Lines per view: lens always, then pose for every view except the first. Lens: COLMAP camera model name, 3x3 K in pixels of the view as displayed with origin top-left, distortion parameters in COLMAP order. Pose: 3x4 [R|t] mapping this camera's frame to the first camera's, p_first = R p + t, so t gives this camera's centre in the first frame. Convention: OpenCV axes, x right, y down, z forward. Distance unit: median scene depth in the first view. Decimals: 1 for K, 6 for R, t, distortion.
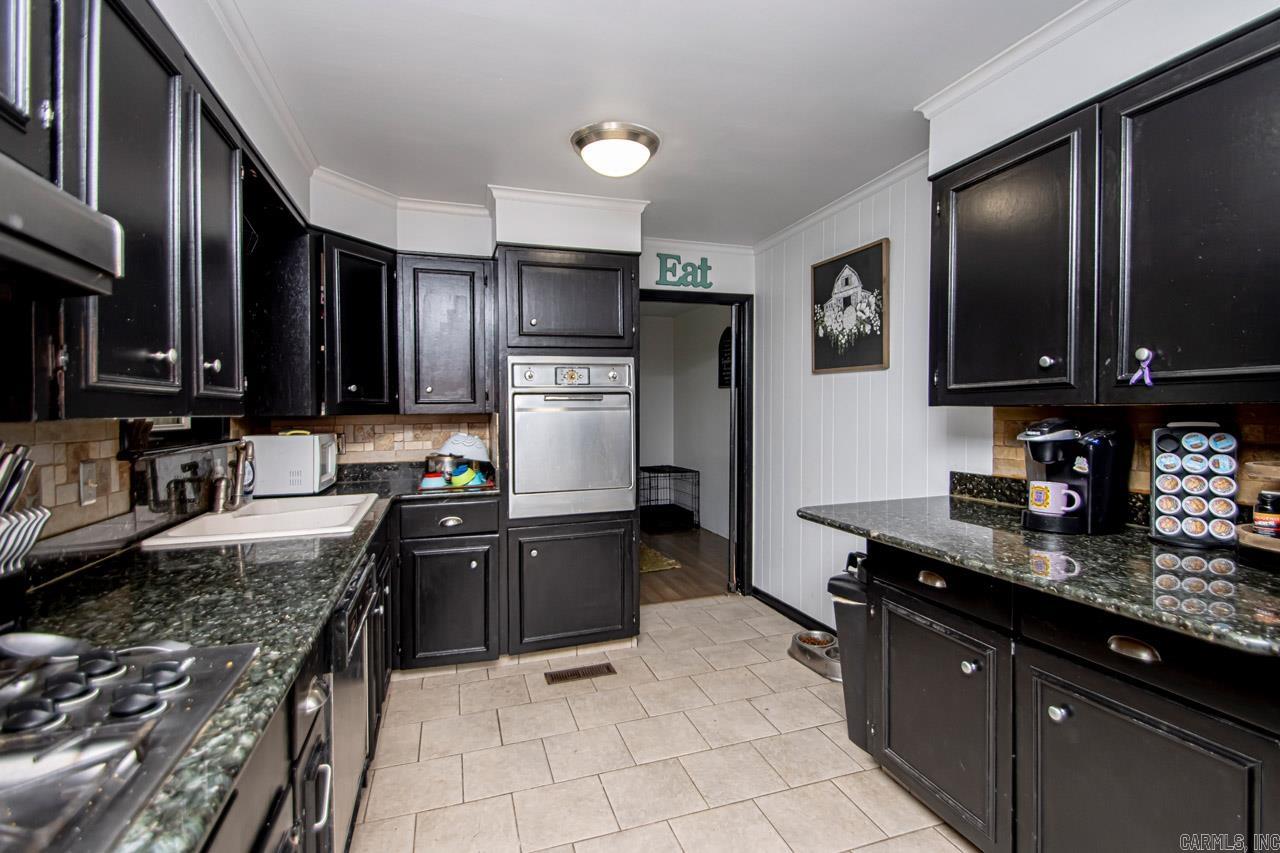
lens RADIAL K [[583.9, 0, 658.4], [0, 583.9, 422.9], [0, 0, 1]] dist [0.024282, -0.017011]
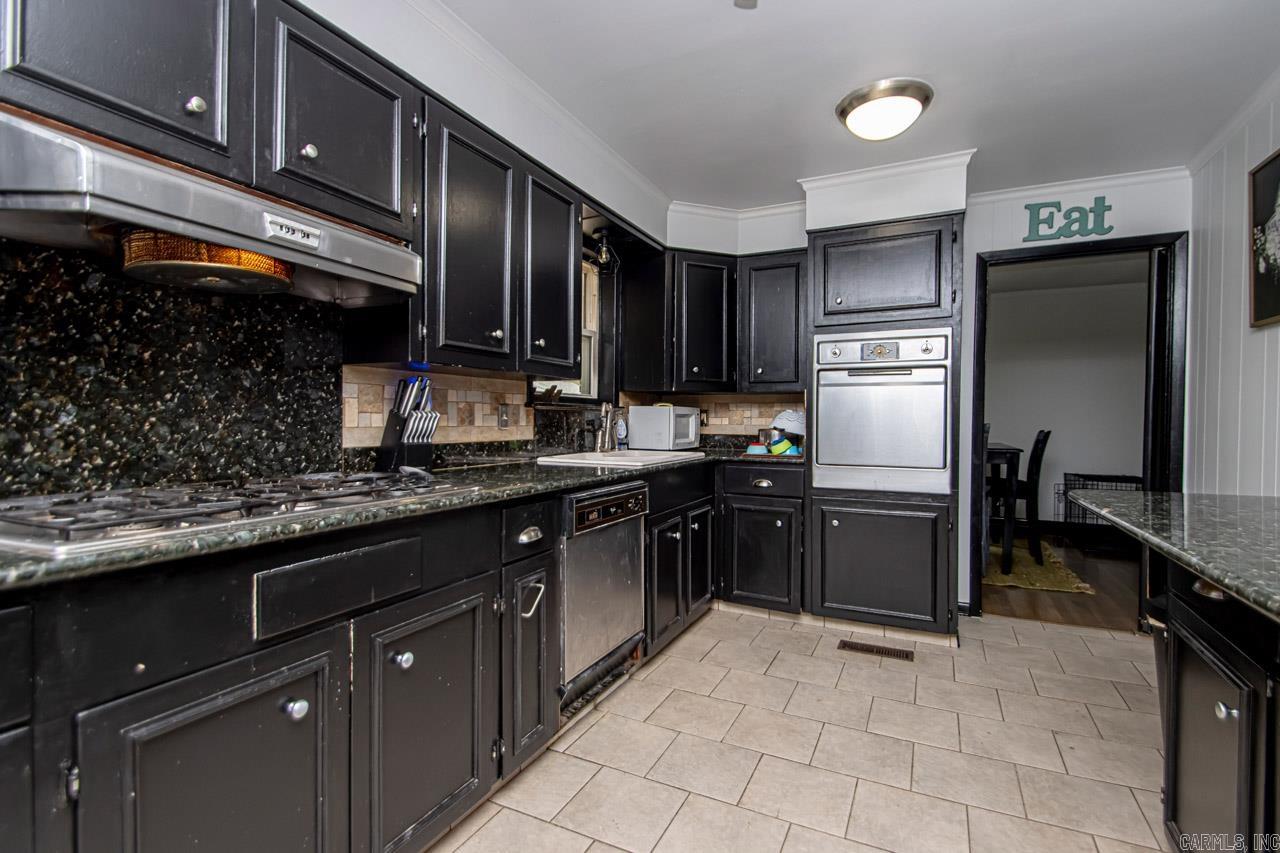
lens RADIAL K [[583.9, 0, 658.4], [0, 583.9, 422.9], [0, 0, 1]] dist [0.024282, -0.017011]
pose [[0.728301, 0.021495, -0.684920, 0.270969], [-0.025934, 0.999656, 0.003796, 0.049757], [0.684766, 0.014998, 0.728608, 0.022341]]
